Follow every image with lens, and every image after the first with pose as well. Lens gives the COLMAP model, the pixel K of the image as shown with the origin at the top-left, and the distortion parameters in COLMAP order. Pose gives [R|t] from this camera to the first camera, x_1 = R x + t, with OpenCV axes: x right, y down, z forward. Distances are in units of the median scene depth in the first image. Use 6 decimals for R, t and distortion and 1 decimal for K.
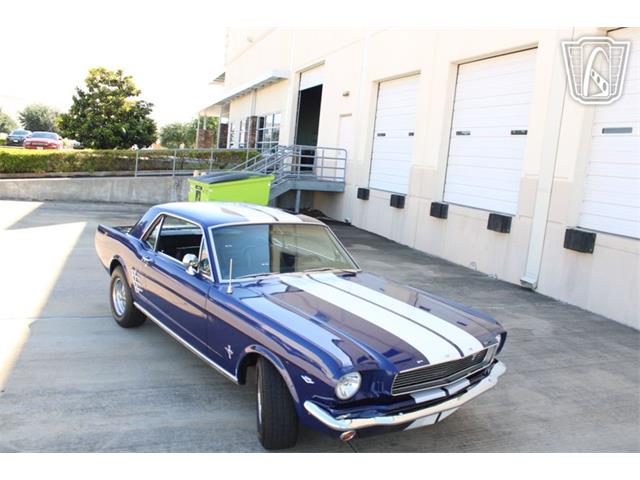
lens RADIAL K [[536.0, 0, 325.3], [0, 536.0, 242.5], [0, 0, 1]] dist [-0.167797, 0.148862]
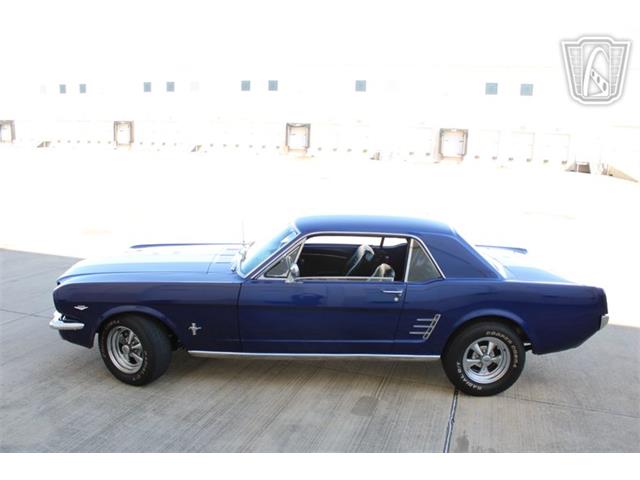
lens RADIAL K [[536.0, 0, 325.3], [0, 536.0, 242.5], [0, 0, 1]] dist [-0.167797, 0.148862]
pose [[-0.616454, 0.028601, -0.786871, 0.320616], [-0.210994, 0.956792, 0.200075, -0.096661], [0.758595, 0.289362, -0.583784, 0.775562]]
